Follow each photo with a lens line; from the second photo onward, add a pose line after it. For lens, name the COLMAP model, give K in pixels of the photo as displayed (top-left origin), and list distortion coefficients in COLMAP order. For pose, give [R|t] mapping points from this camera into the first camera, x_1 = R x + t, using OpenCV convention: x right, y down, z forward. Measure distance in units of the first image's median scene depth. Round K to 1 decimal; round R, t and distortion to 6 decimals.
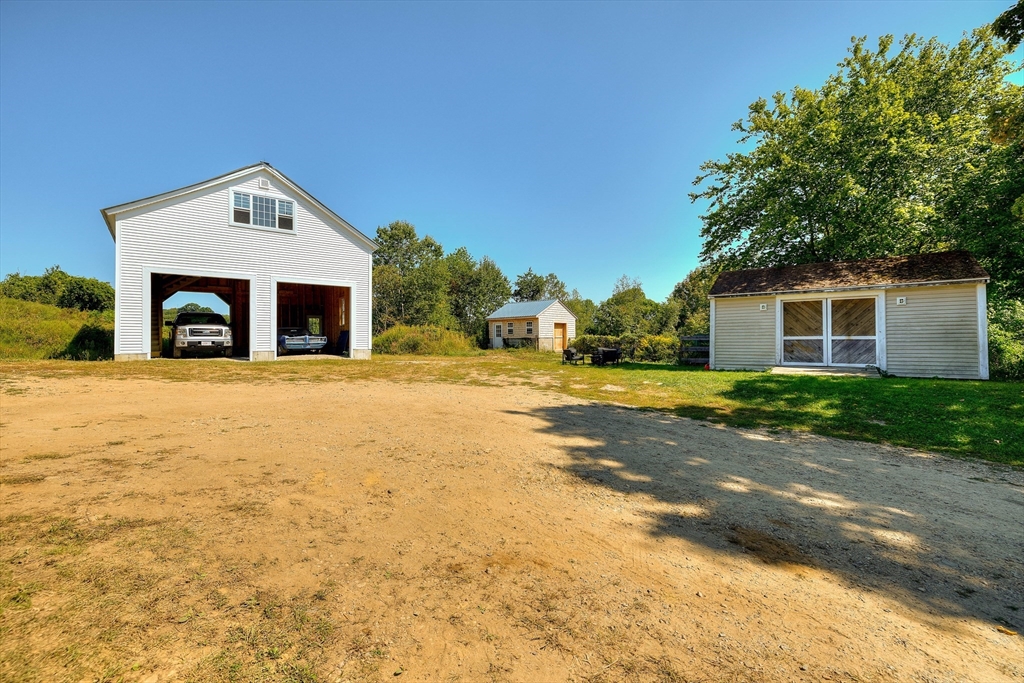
lens RADIAL K [[440.0, 0, 512.0], [0, 440.0, 341.5], [0, 0, 1]] dist [0.000285, 0.000023]
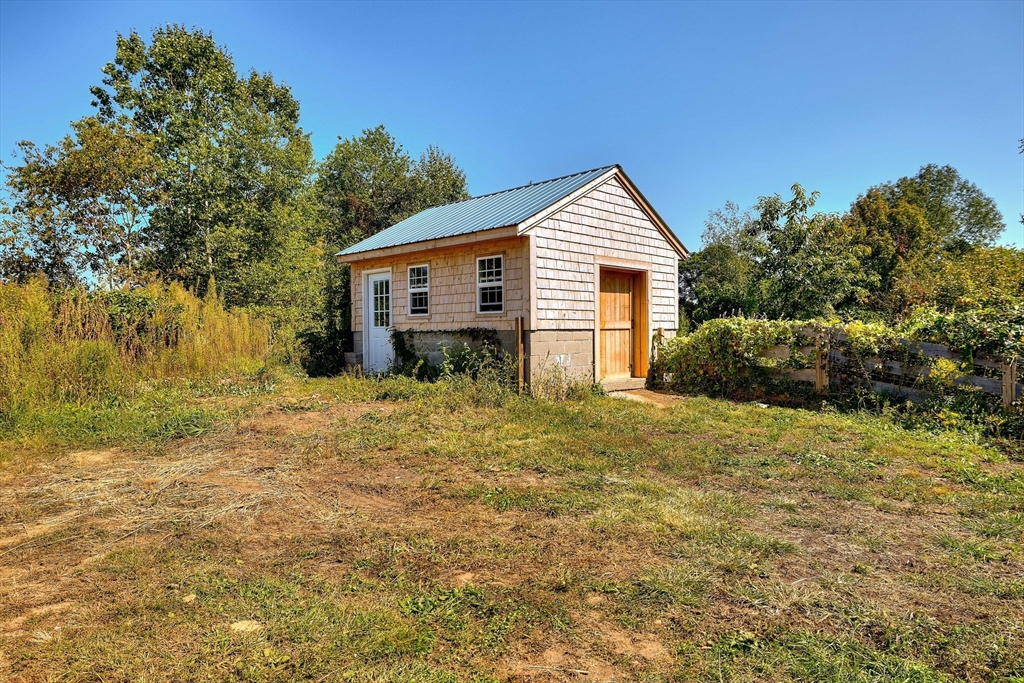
lens RADIAL K [[643.9, 0, 512.0], [0, 643.9, 341.5], [0, 0, 1]] dist [-0.001147, -0.000308]
pose [[0.999990, 0.002769, -0.003460, 0.049380], [-0.002759, 0.999992, 0.002789, -0.002729], [0.003468, -0.002780, 0.999990, 0.641399]]
